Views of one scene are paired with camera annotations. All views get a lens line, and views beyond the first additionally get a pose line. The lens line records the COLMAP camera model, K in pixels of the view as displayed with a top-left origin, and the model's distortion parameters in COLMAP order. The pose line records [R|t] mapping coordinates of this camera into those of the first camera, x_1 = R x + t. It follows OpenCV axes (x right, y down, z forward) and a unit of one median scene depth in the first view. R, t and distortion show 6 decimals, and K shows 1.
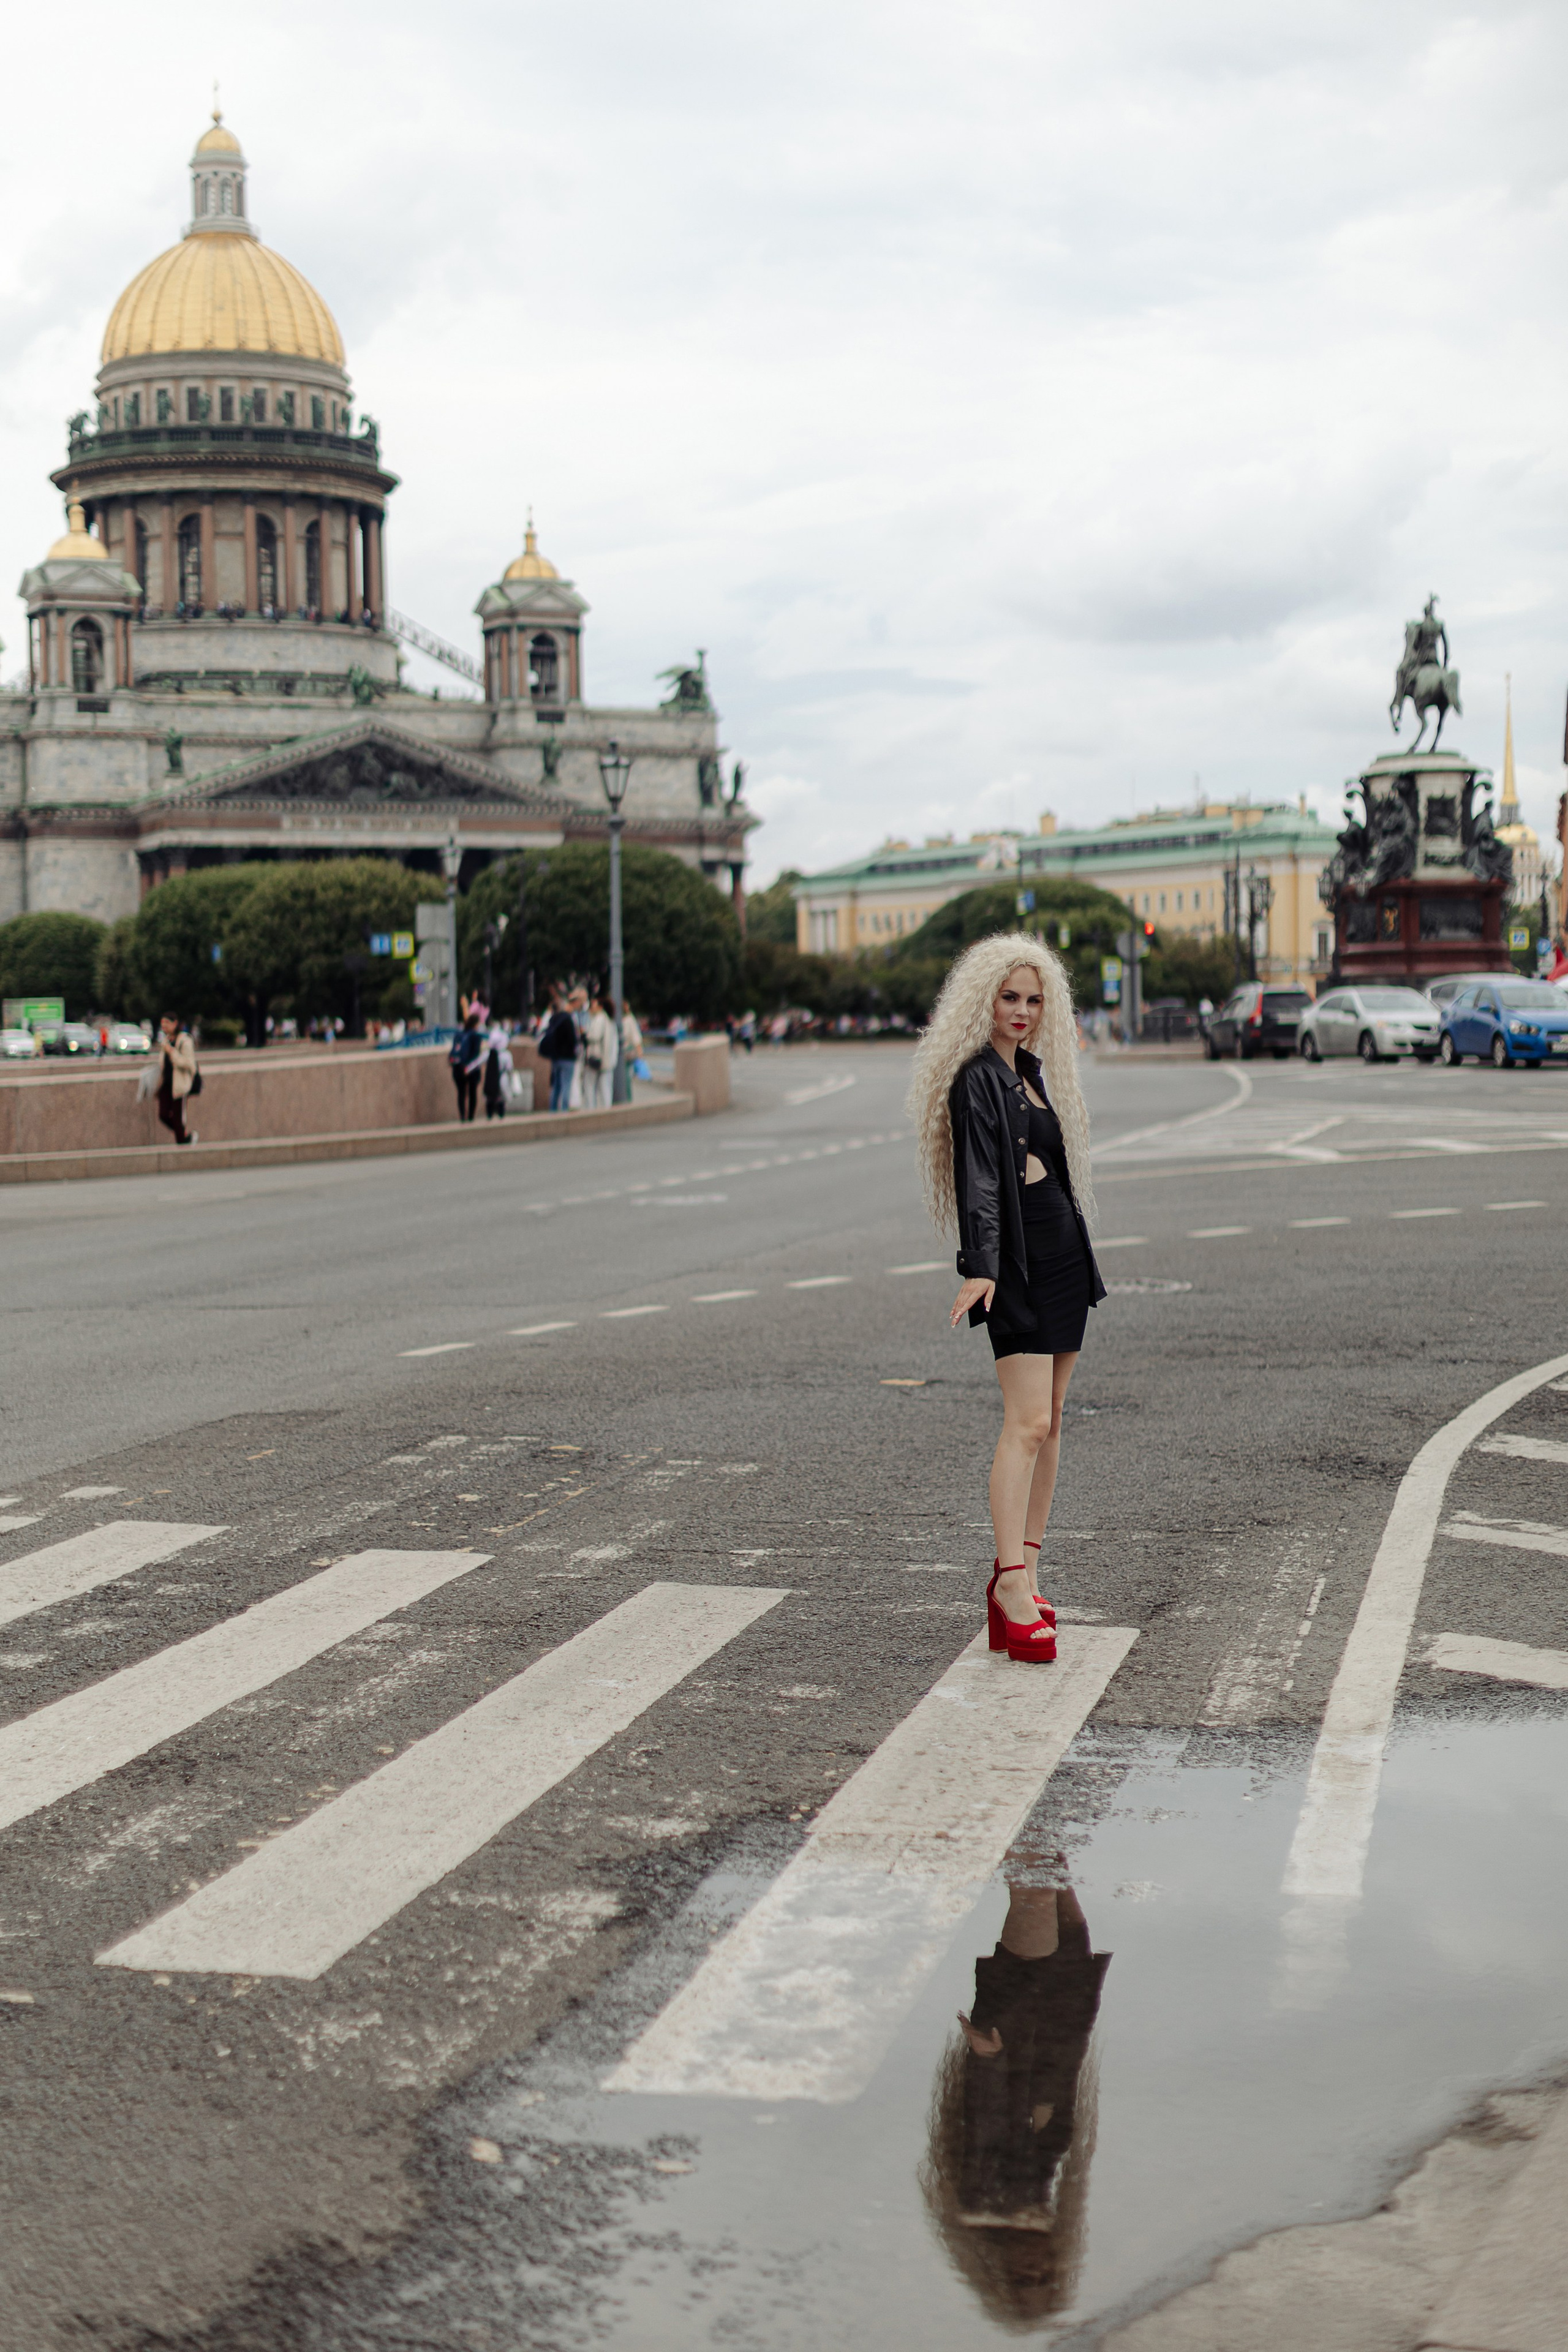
lens RADIAL K [[3342.9, 0, 791.0], [0, 3342.9, 1170.7], [0, 0, 1]] dist [0.027717, -0.047363]
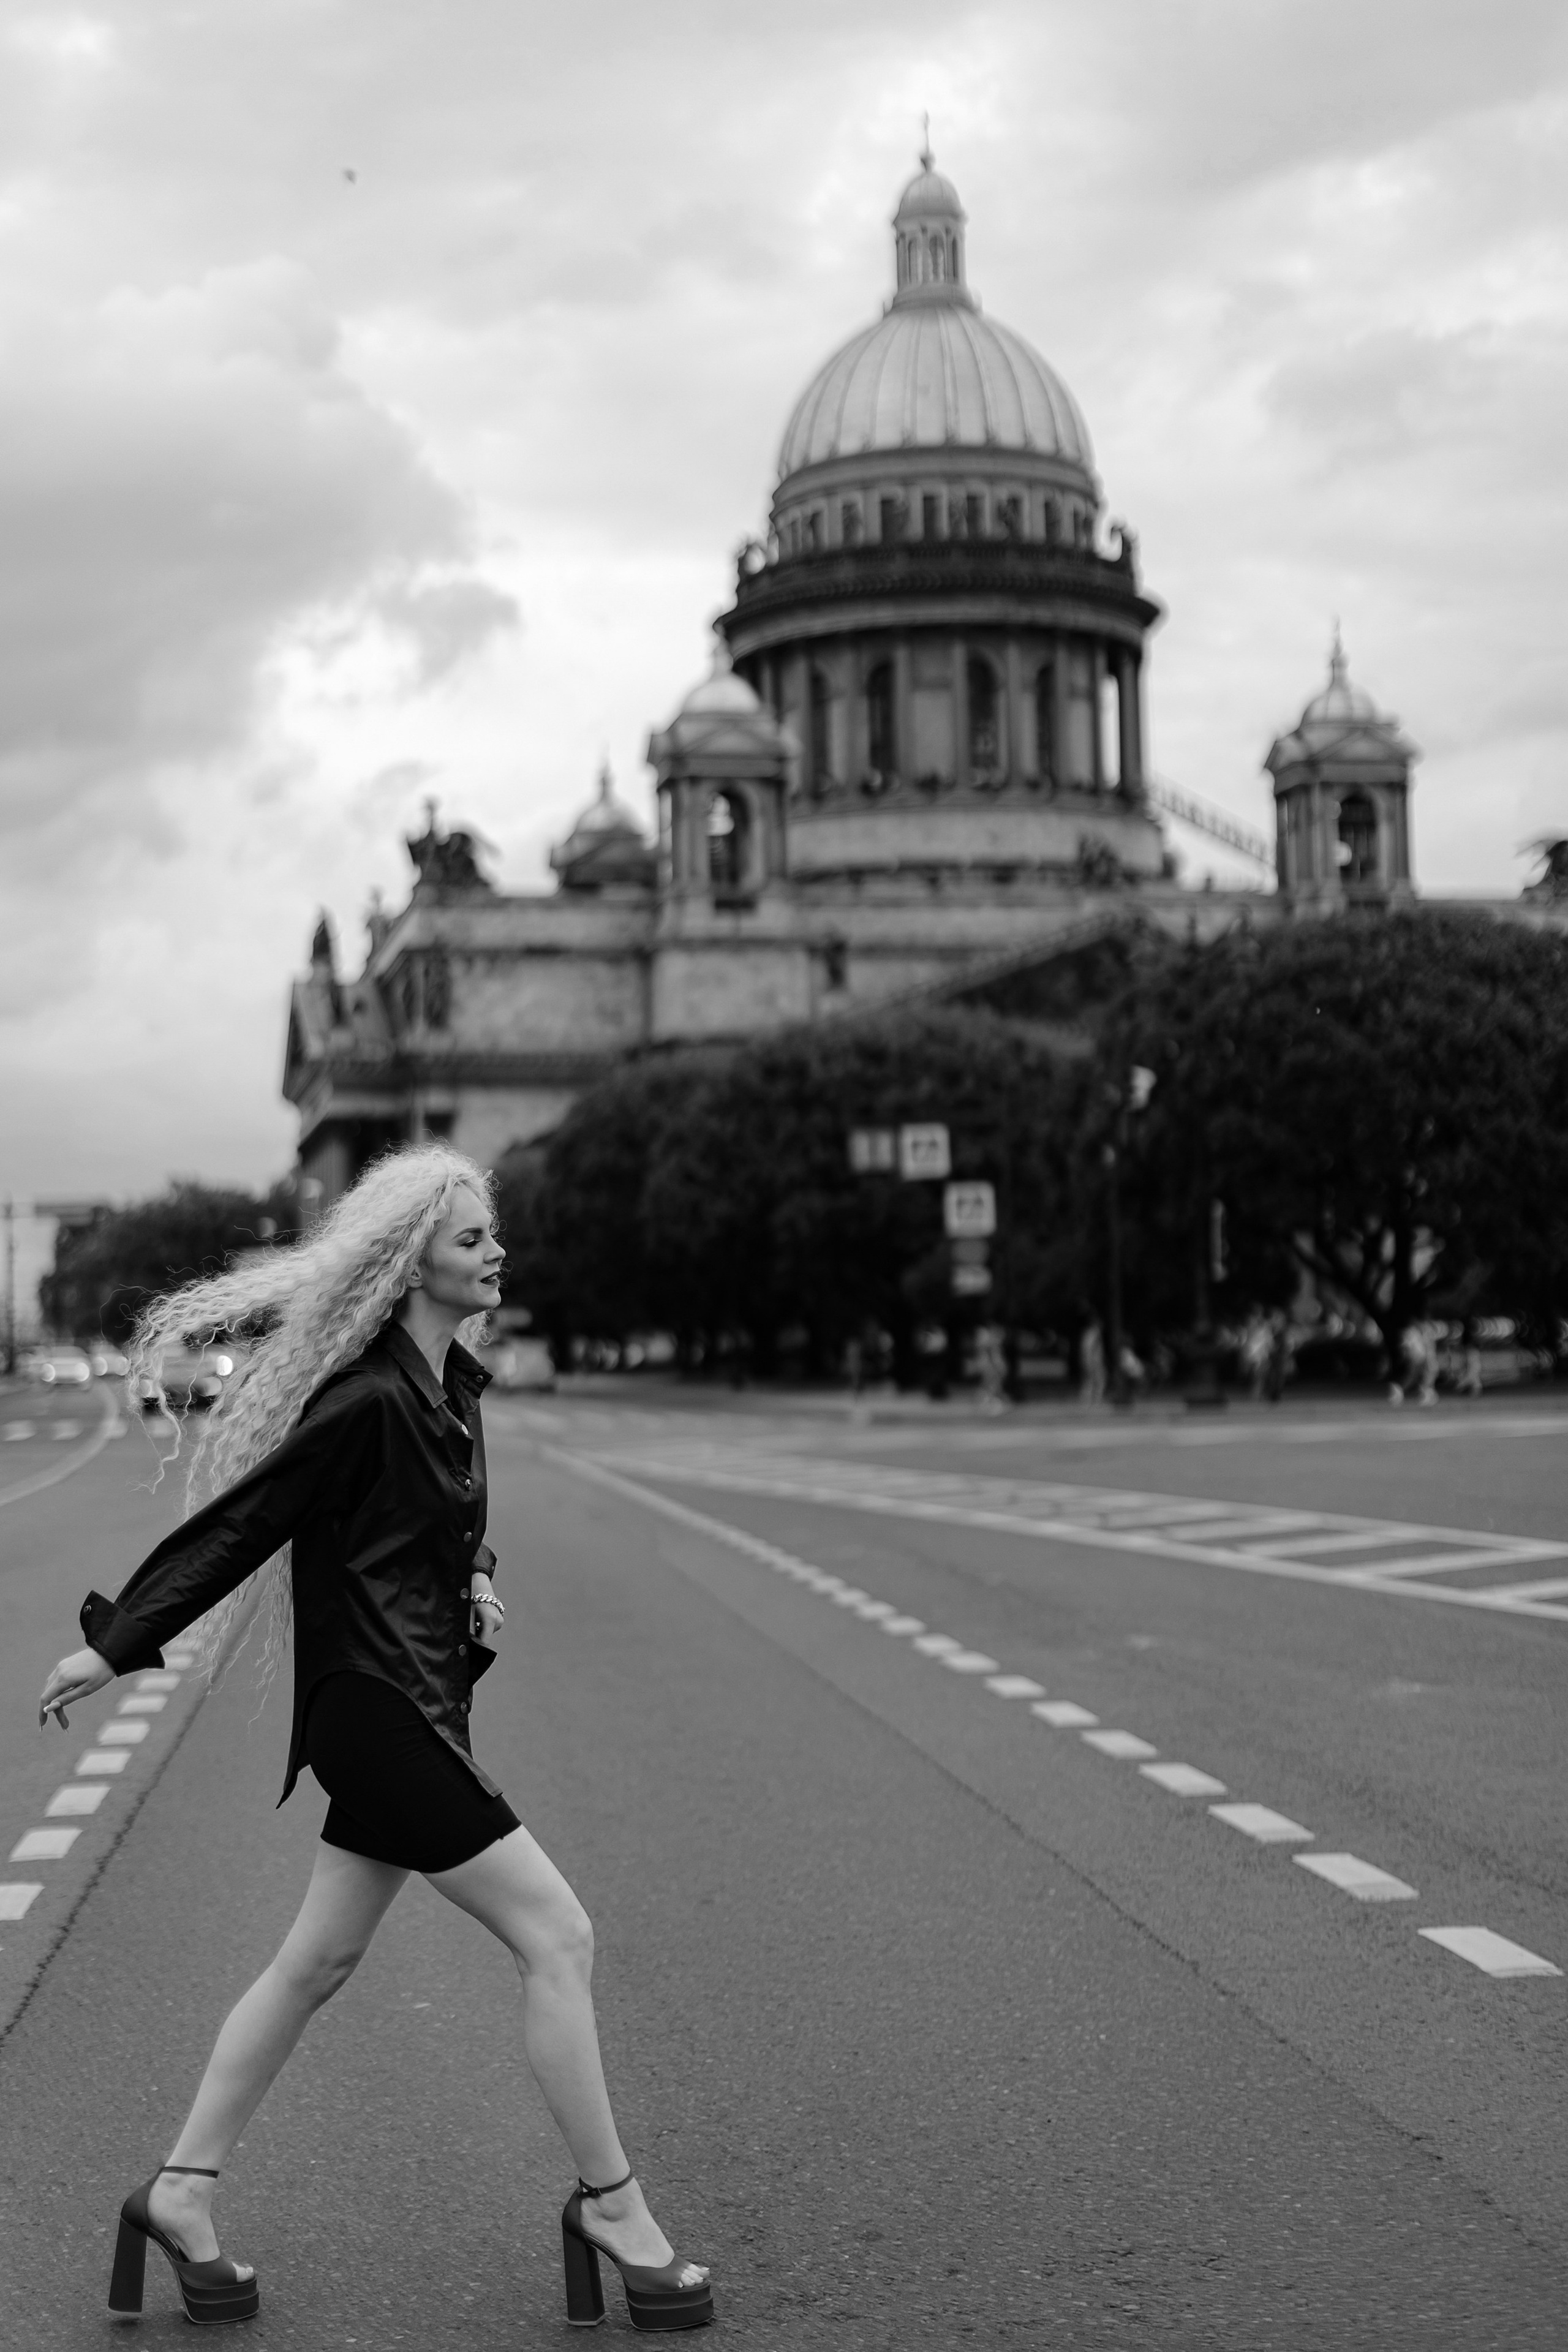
lens RADIAL K [[3402.2, 0, 792.5], [0, 3402.2, 1222.3], [0, 0, 1]] dist [0.015525, -0.025799]
pose [[0.968627, -0.015704, -0.248021, -0.011204], [-0.003324, 0.997093, -0.076117, -0.011578], [0.248496, 0.074553, 0.965760, 0.265503]]
